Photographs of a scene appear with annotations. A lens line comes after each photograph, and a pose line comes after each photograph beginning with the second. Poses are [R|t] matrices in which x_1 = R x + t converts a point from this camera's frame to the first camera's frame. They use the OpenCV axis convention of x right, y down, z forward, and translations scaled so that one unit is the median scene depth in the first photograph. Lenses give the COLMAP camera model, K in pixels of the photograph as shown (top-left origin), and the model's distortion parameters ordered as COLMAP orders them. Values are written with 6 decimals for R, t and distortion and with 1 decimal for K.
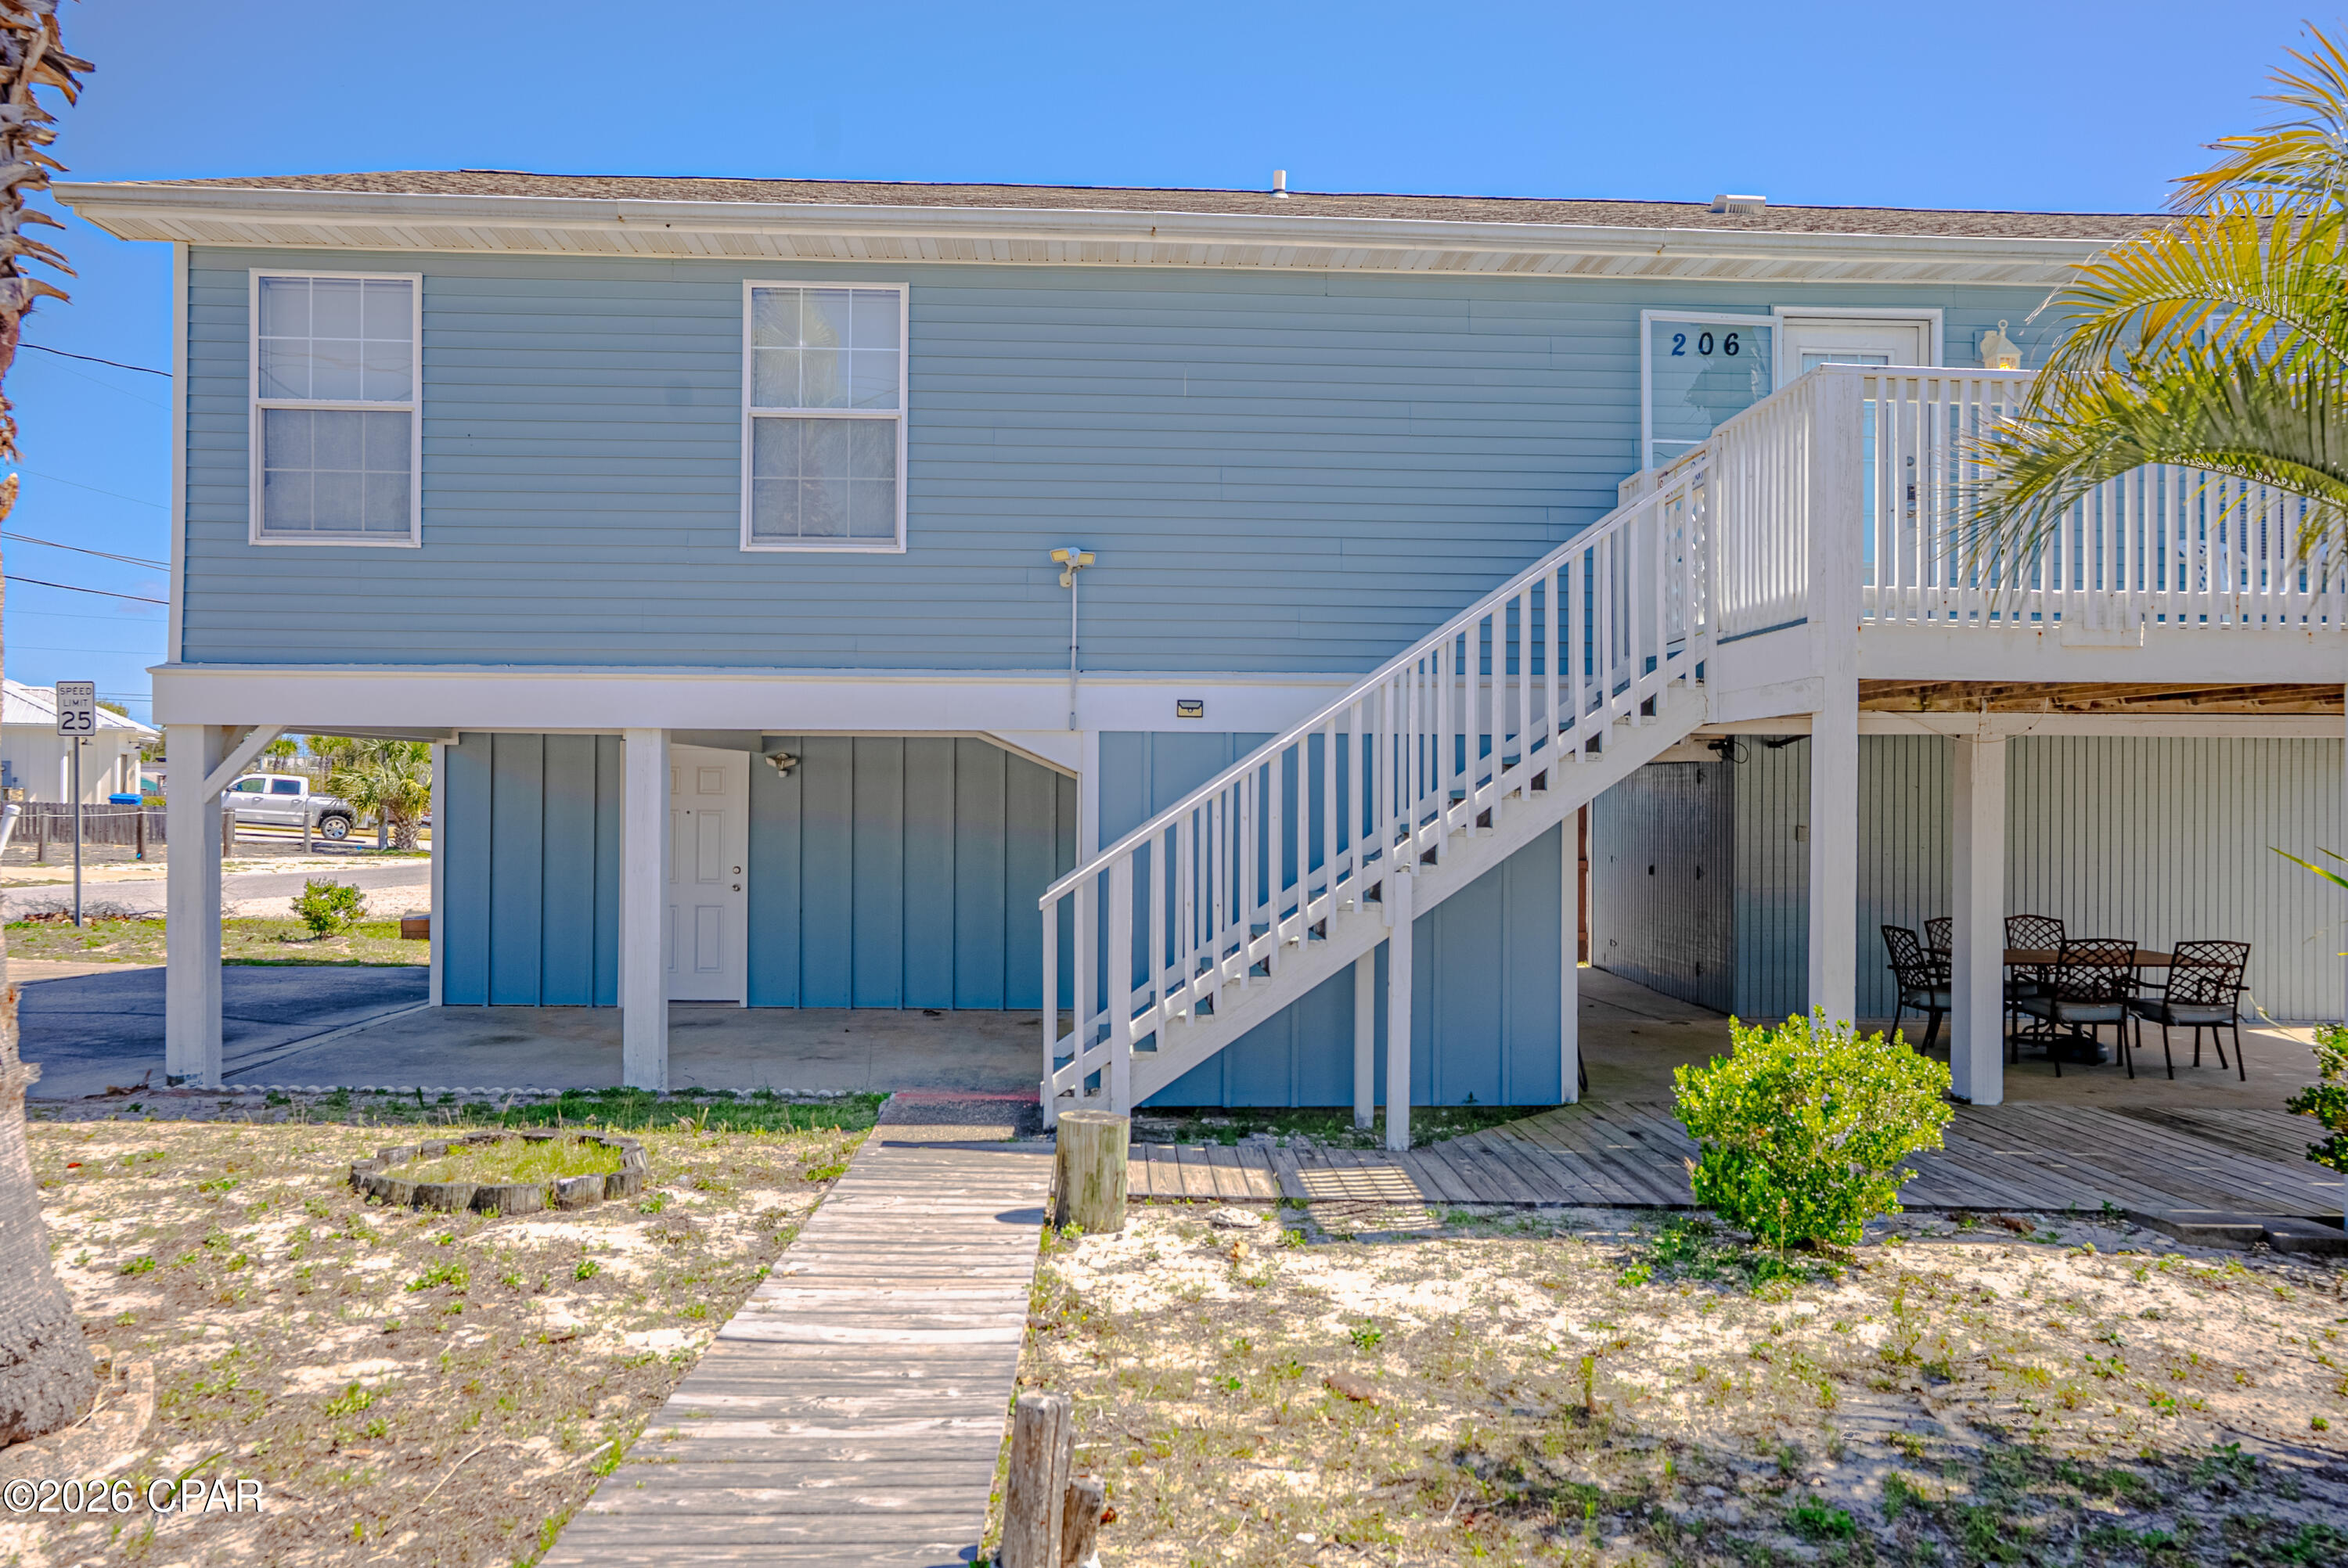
lens RADIAL K [[1625.2, 0, 1176.9], [0, 1625.2, 777.4], [0, 0, 1]] dist [-0.013564, 0.043164]
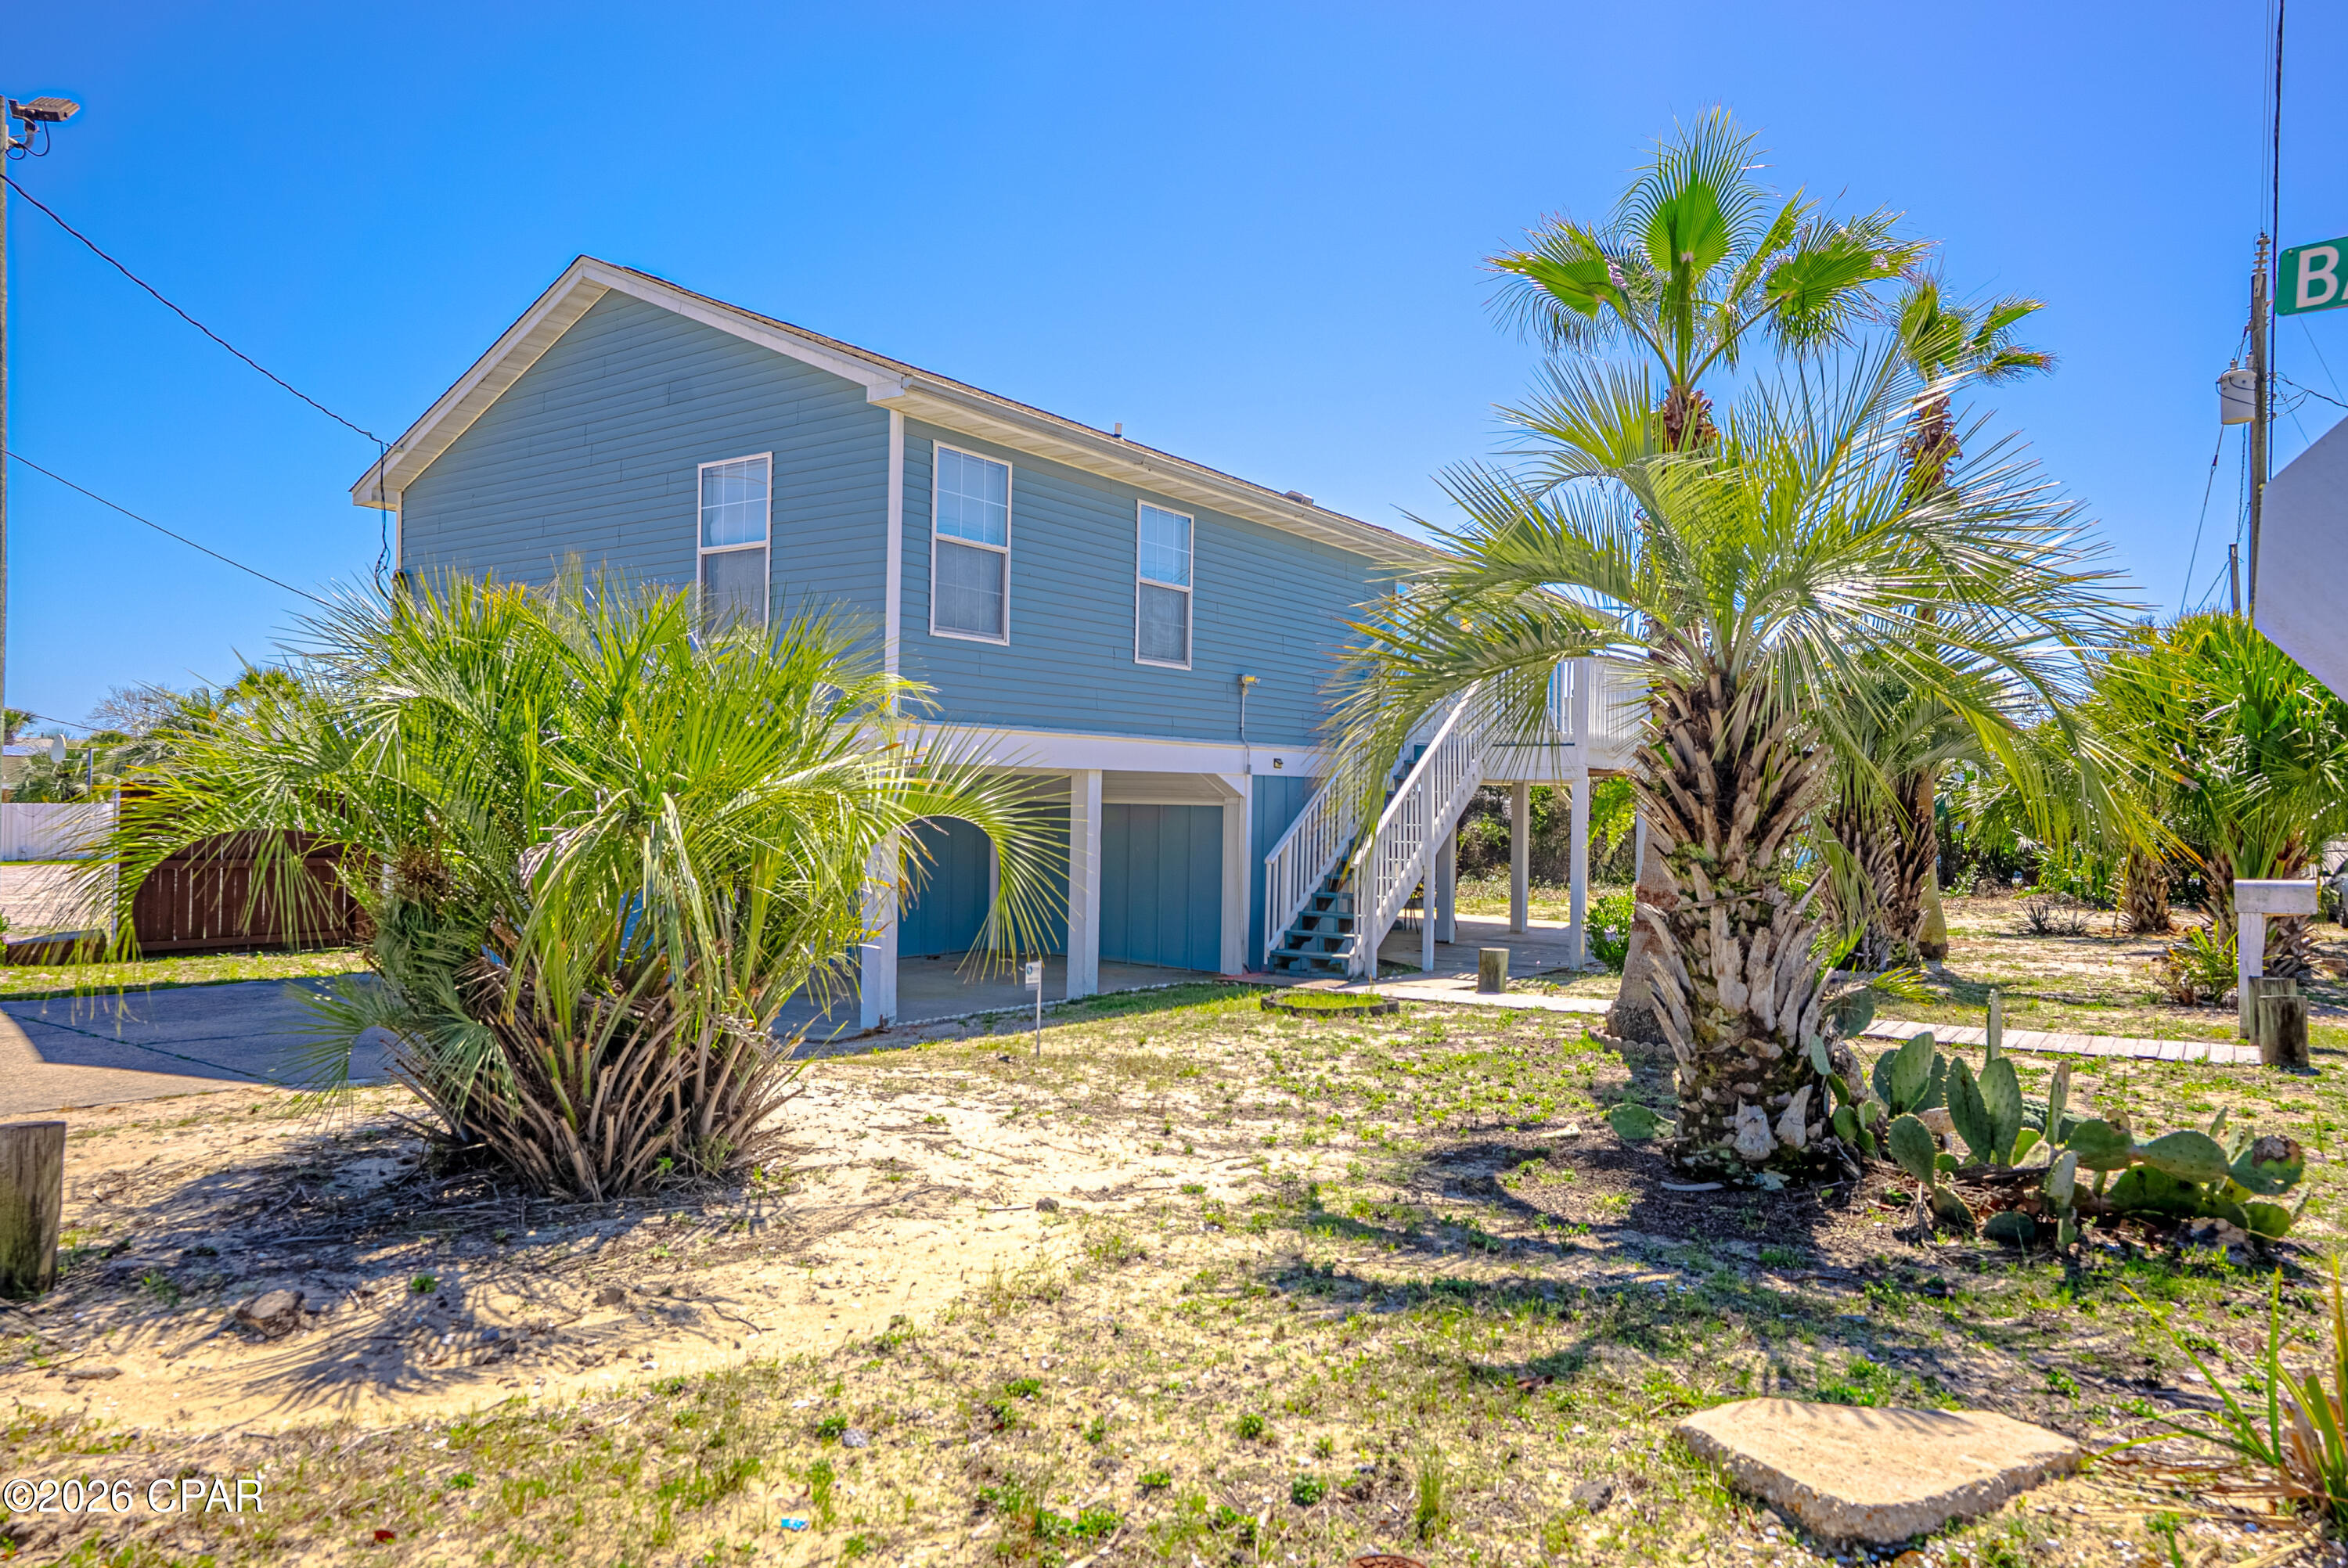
lens RADIAL K [[1489.5, 0, 1174.0], [0, 1489.5, 784.0], [0, 0, 1]] dist [-0.013525, 0.021829]
pose [[0.599987, 0.006652, 0.799982, -1.449606], [-0.018501, 0.999813, 0.005563, -0.025632], [-0.799796, -0.018138, 0.599998, 0.057333]]
